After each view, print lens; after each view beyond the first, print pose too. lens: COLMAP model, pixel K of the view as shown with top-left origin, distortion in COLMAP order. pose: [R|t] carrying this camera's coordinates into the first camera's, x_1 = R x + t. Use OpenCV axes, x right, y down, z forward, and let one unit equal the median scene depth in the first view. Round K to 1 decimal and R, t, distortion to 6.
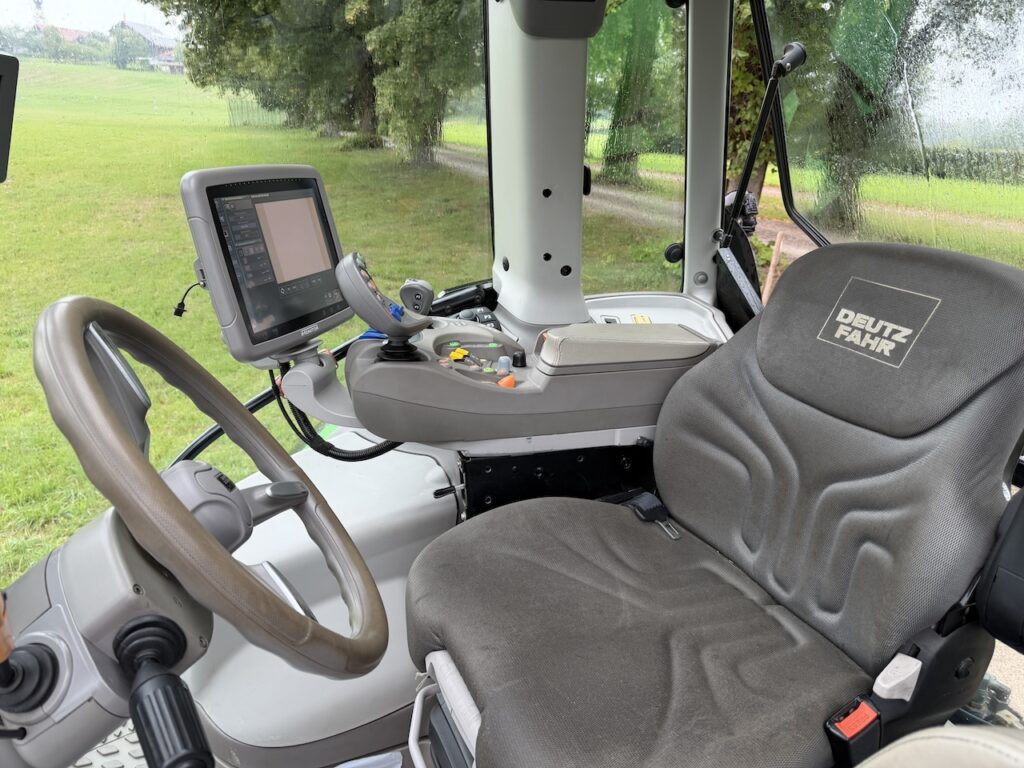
lens RADIAL K [[719.9, 0, 514.5], [0, 719.9, 394.0], [0, 0, 1]] dist [0.088993, -0.125746]
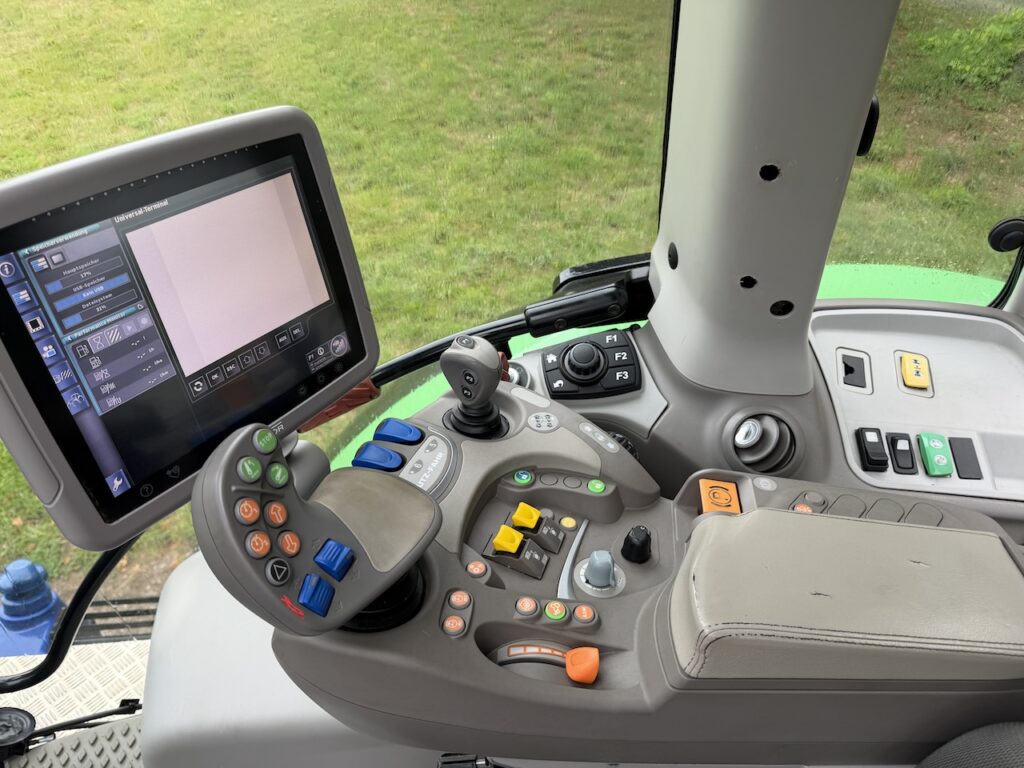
lens RADIAL K [[728.8, 0, 499.8], [0, 728.8, 384.5], [0, 0, 1]] dist [0.090365, -0.129666]
pose [[0.952483, 0.178162, -0.247052, 0.018977], [-0.103948, 0.952528, 0.286156, -0.245646], [0.286306, -0.246878, 0.925786, 0.431388]]
